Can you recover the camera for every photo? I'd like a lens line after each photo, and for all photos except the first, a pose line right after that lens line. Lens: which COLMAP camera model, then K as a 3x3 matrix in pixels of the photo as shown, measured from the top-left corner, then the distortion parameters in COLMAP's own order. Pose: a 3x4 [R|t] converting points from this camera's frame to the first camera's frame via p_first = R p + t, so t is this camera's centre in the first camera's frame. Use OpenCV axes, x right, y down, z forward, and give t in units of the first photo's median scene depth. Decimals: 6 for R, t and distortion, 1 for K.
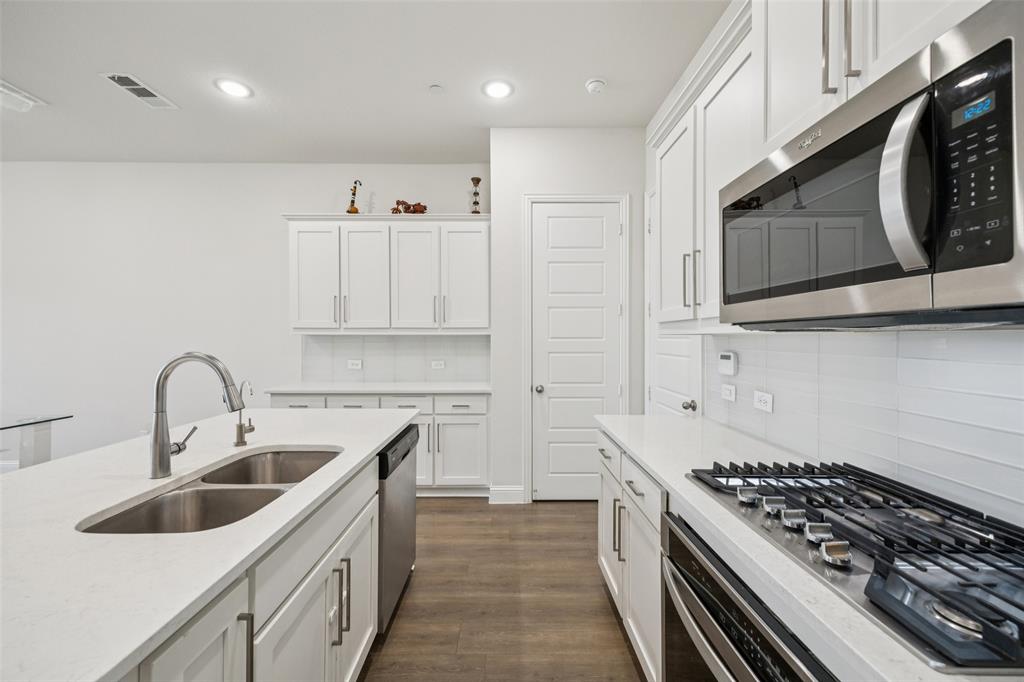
lens RADIAL K [[416.0, 0, 512.0], [0, 416.0, 341.0], [0, 0, 1]] dist [0.007215, -0.000171]
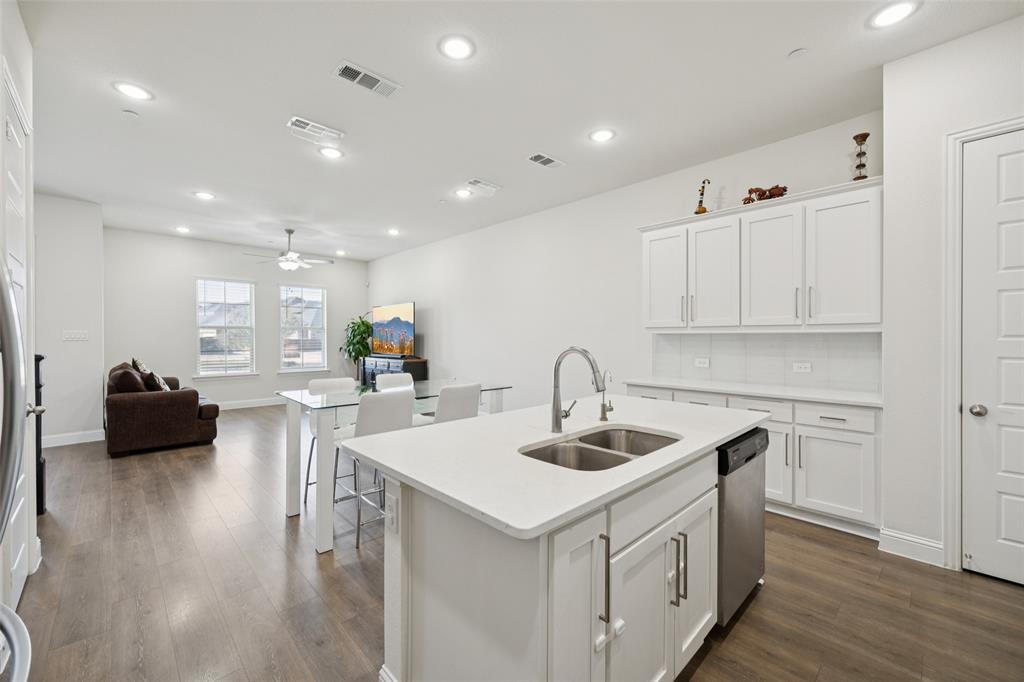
lens RADIAL K [[404.1, 0, 512.0], [0, 404.1, 341.0], [0, 0, 1]] dist [0.000820, 0.000024]
pose [[0.693625, 0.007124, -0.720301, 0.015847], [-0.004087, 0.999974, 0.005955, 0.000076], [0.720324, -0.001186, 0.693636, -0.021460]]
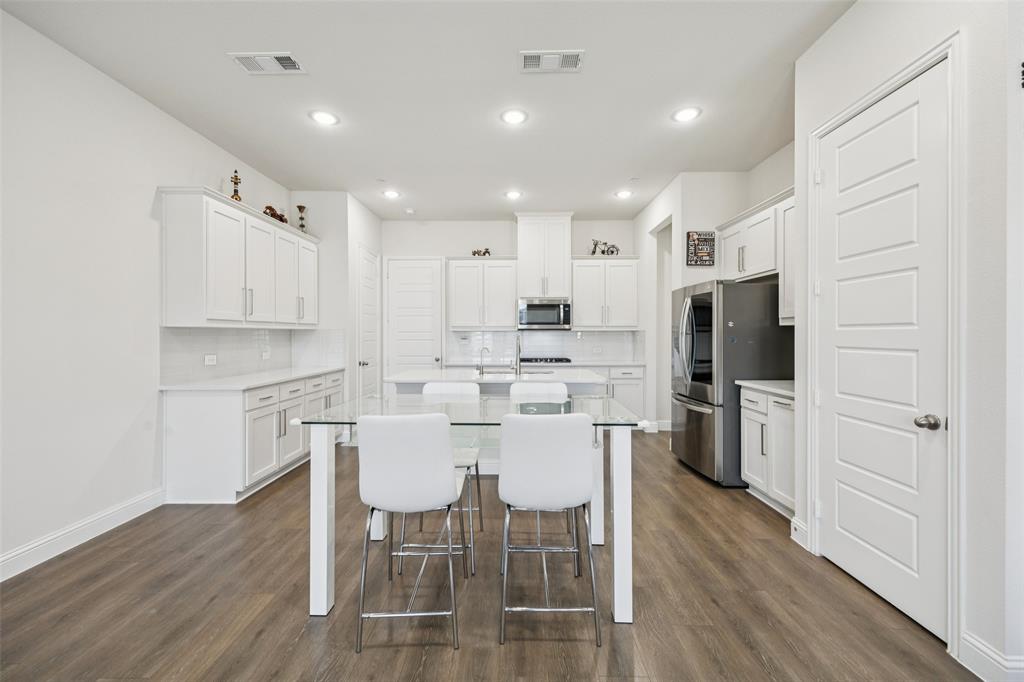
lens RADIAL K [[411.6, 0, 511.0], [0, 411.6, 335.5], [0, 0, 1]] dist [0.009288, 0.000074]
pose [[0.011980, -0.003569, 0.999922, -2.089913], [0.008204, 0.999960, 0.003471, 0.008074], [-0.999895, 0.008162, 0.012009, 0.541123]]
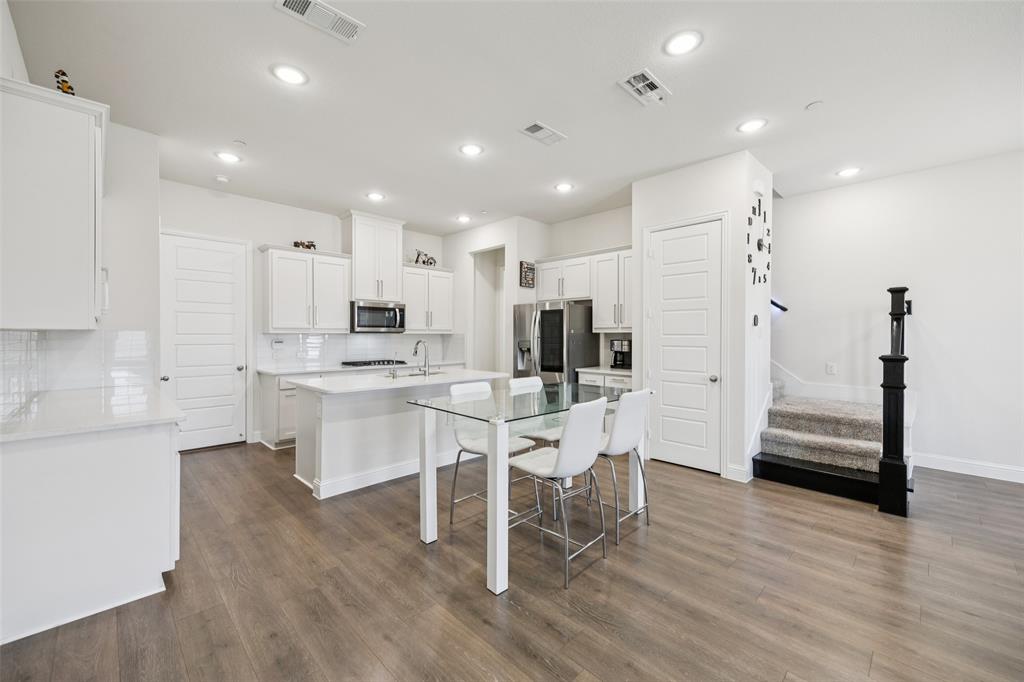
lens RADIAL K [[411.6, 0, 511.0], [0, 411.6, 335.5], [0, 0, 1]] dist [0.009288, 0.000074]
pose [[-0.703447, -0.003582, 0.710739, -1.949781], [0.001861, 0.999975, 0.006881, -0.013493], [-0.710745, 0.006163, -0.703423, 1.508496]]
